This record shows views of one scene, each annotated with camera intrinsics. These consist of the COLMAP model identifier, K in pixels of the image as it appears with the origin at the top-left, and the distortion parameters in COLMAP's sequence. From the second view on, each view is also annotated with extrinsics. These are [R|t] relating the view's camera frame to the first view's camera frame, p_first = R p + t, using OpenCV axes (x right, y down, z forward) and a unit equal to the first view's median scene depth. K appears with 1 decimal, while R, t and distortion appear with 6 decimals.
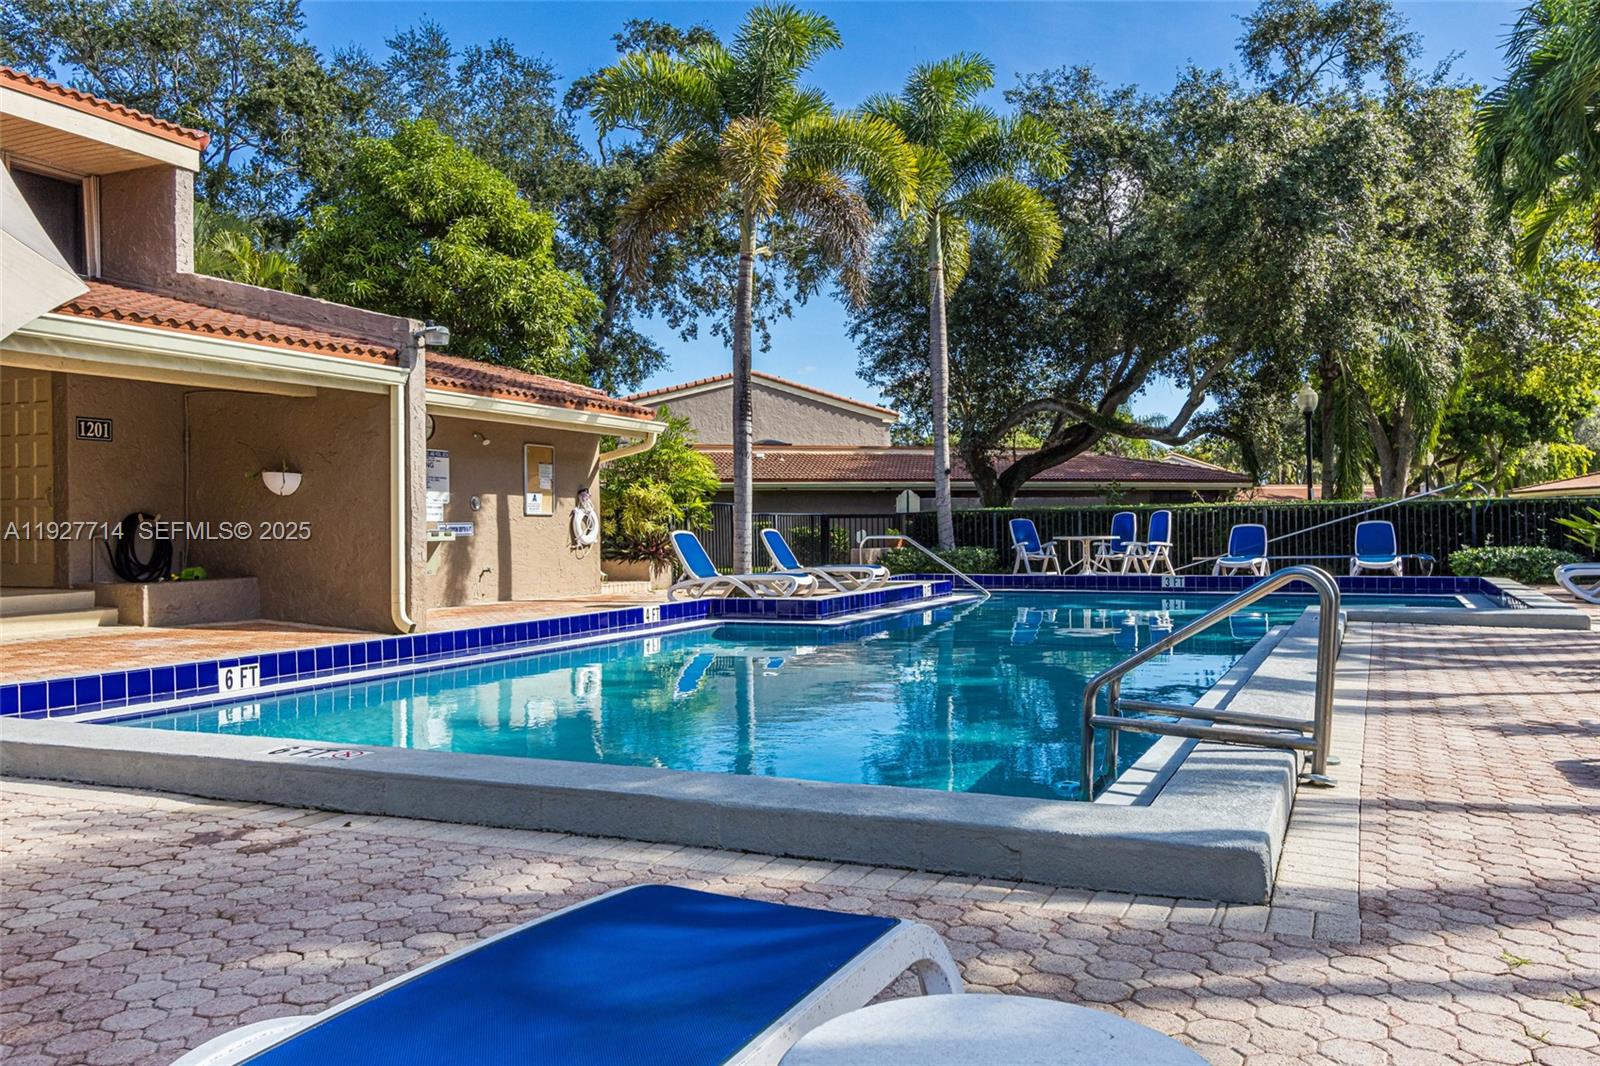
lens RADIAL K [[1291.2, 0, 800.1], [0, 1291.2, 534.6], [0, 0, 1]] dist [0.005148, -0.001807]
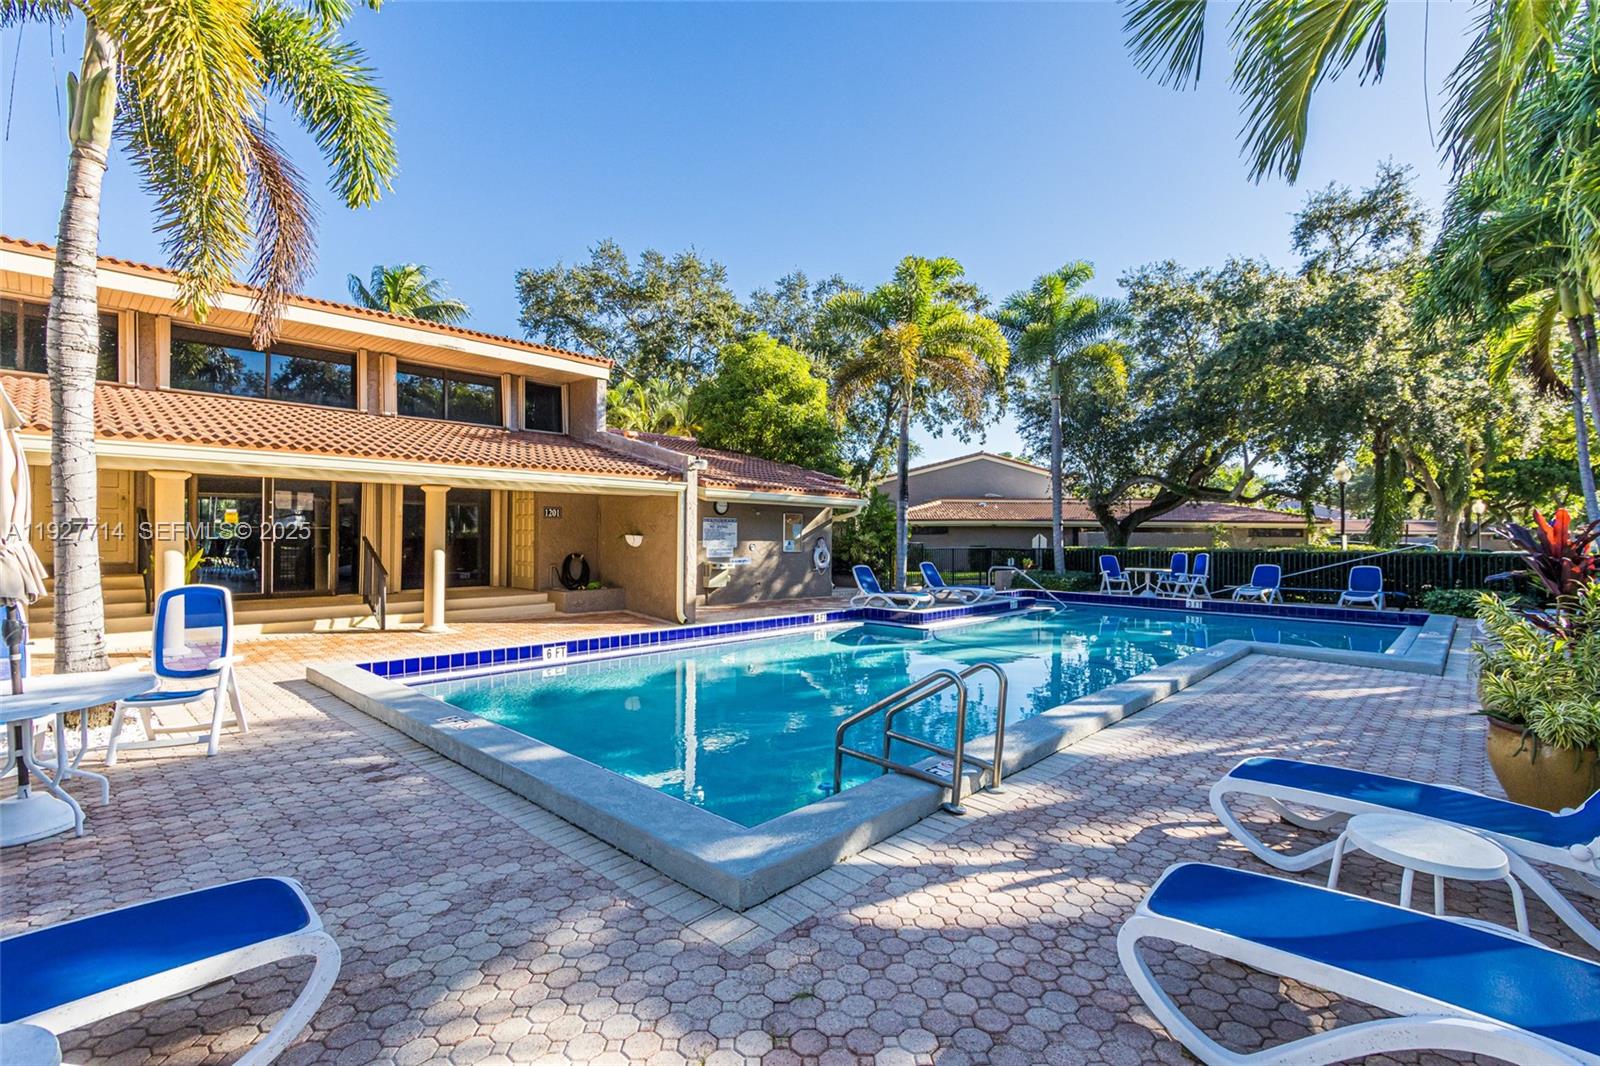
lens RADIAL K [[738.7, 0, 800.5], [0, 738.7, 533.8], [0, 0, 1]] dist [0.004435, -0.003682]
pose [[0.941234, 0.014003, -0.337464, 0.124806], [-0.015717, 0.999874, -0.002349, -0.031313], [0.337388, 0.007515, 0.941336, 0.028451]]
